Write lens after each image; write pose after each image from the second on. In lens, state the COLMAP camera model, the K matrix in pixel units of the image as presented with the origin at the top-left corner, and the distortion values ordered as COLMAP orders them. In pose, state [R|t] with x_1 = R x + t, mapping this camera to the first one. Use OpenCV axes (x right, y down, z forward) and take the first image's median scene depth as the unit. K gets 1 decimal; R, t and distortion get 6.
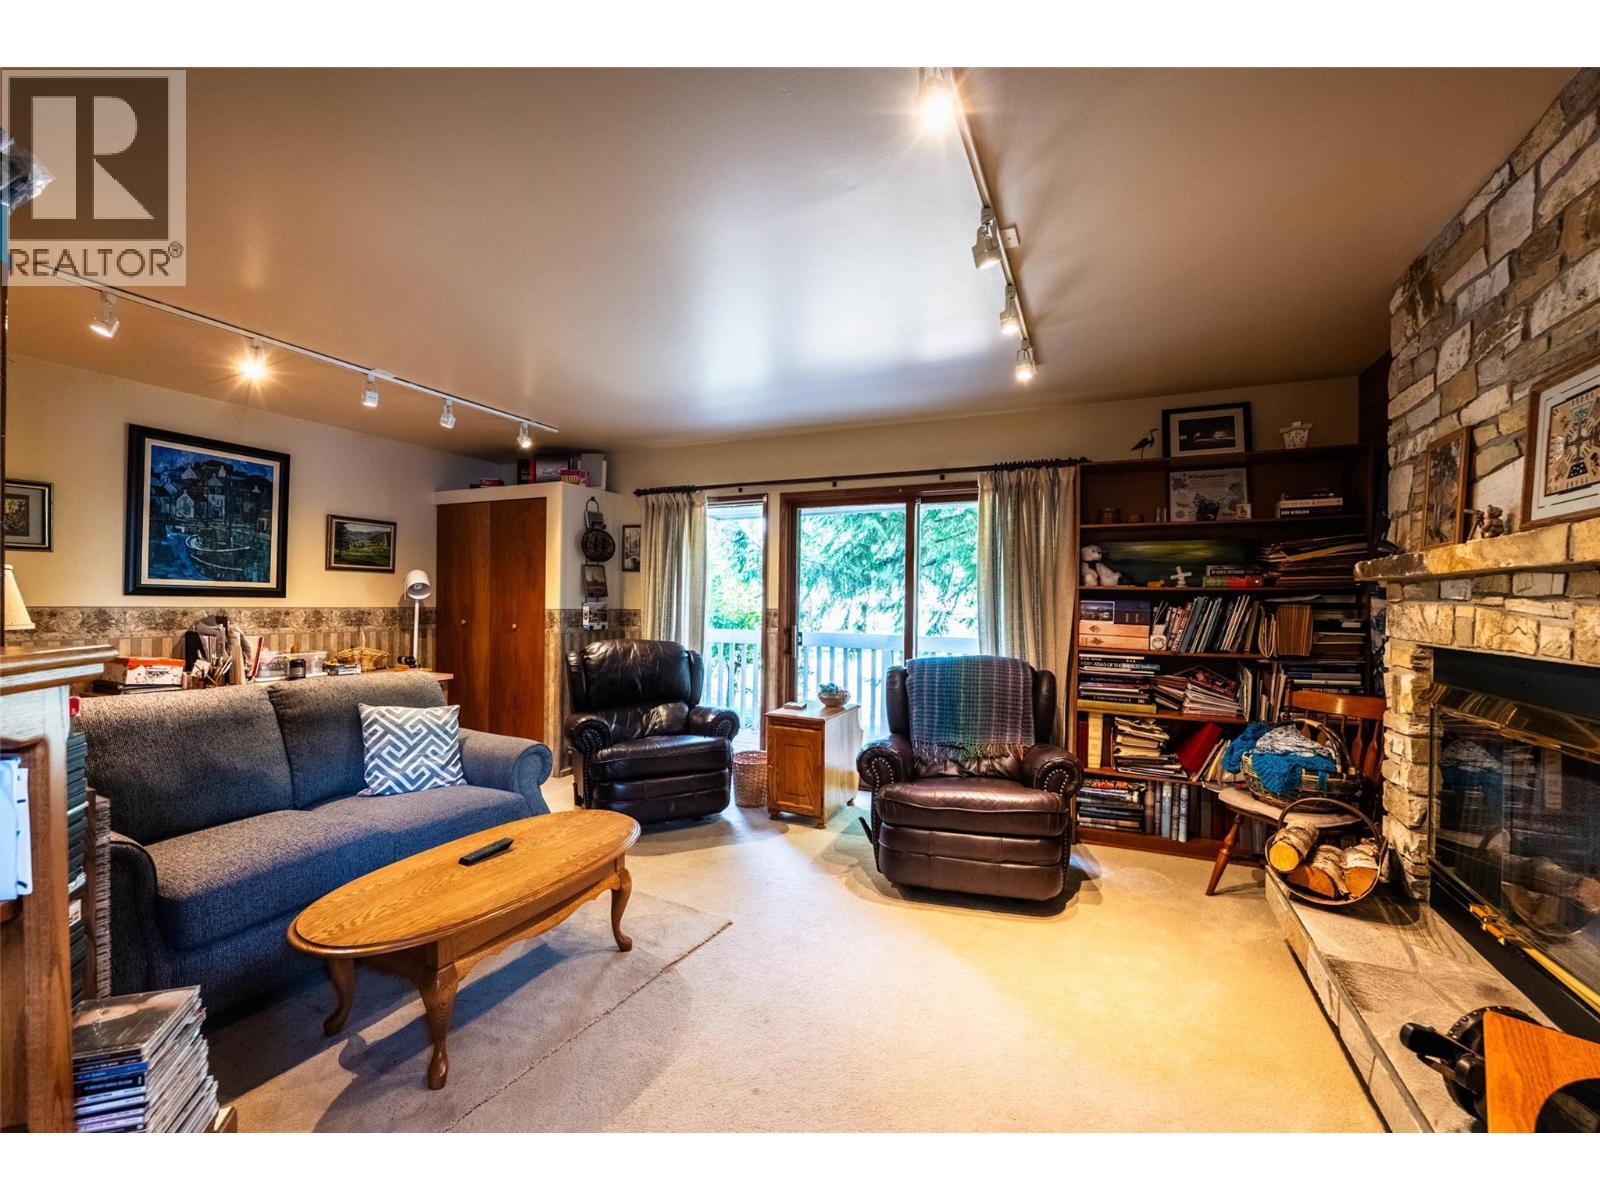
lens RADIAL K [[652.7, 0, 803.7], [0, 652.7, 606.8], [0, 0, 1]] dist [-0.010311, 0.000567]
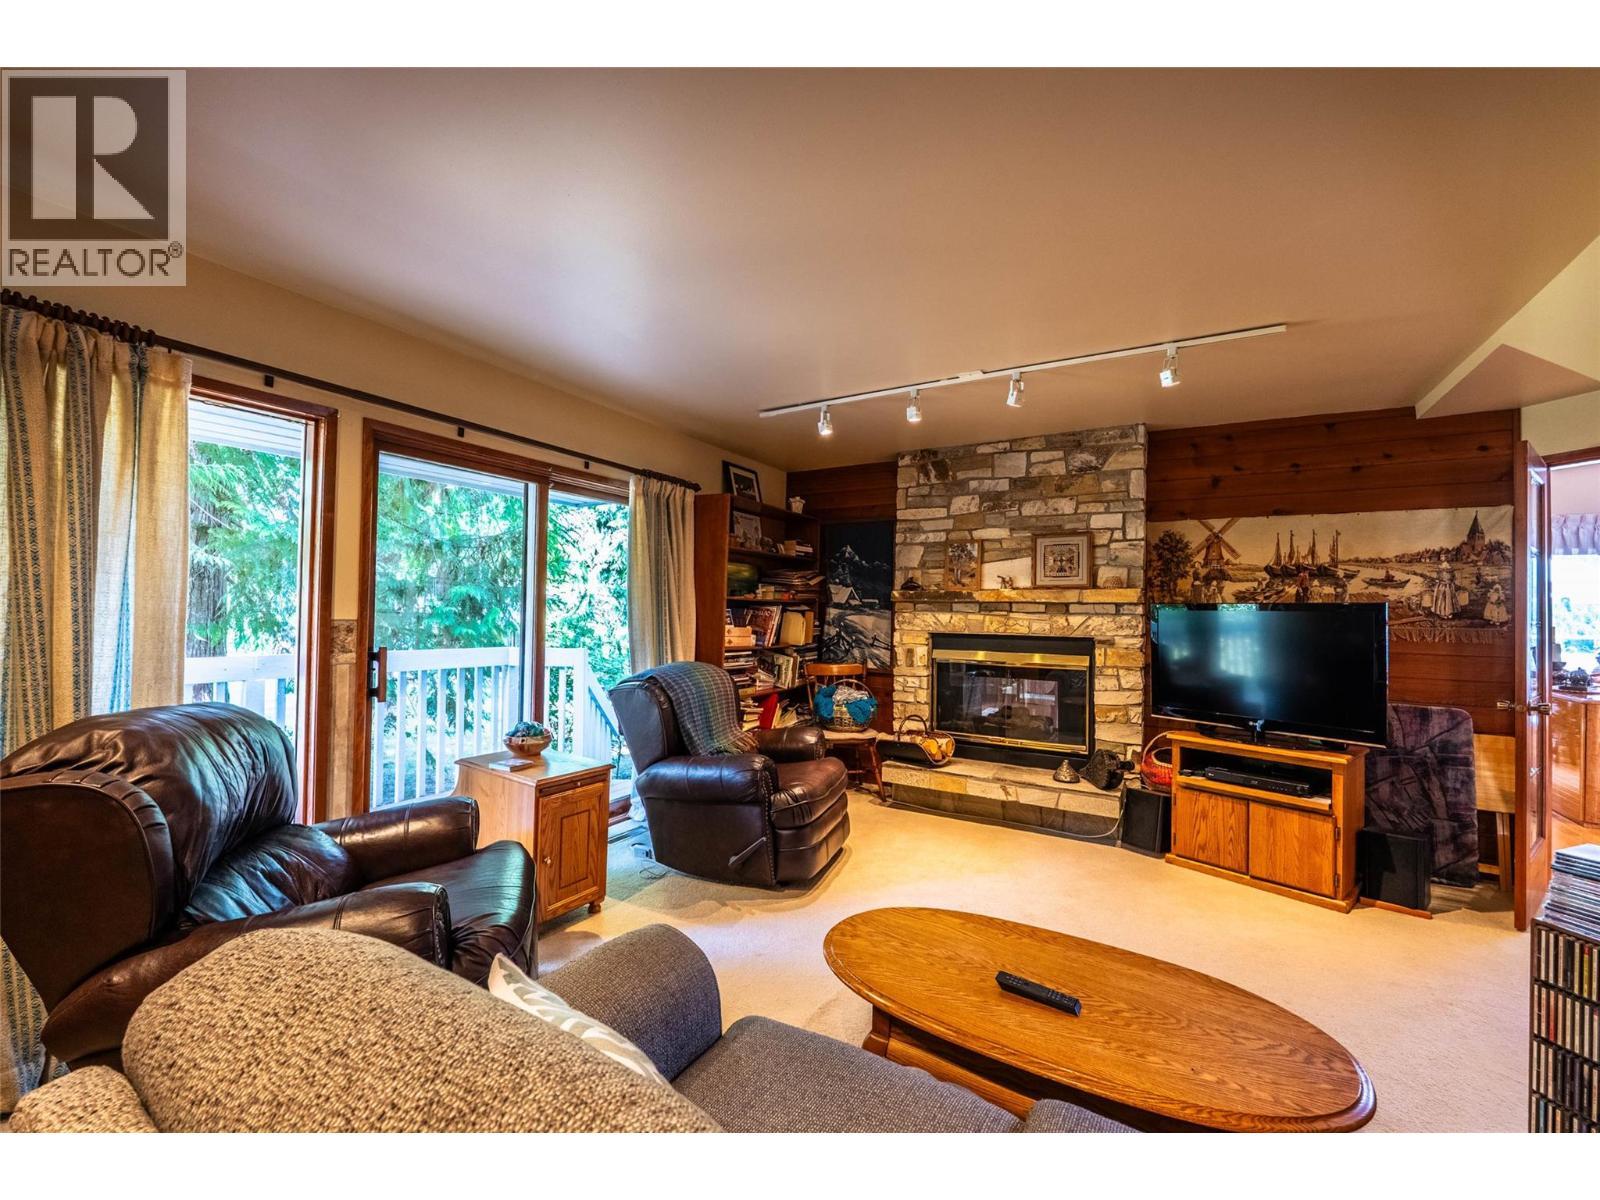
lens RADIAL K [[652.7, 0, 803.5], [0, 652.7, 601.7], [0, 0, 1]] dist [-0.010311, 0.000567]
pose [[0.104071, 0.008341, 0.994535, -0.682270], [-0.008924, 0.999932, -0.007452, -0.012826], [-0.994530, -0.008100, 0.104138, 0.672340]]
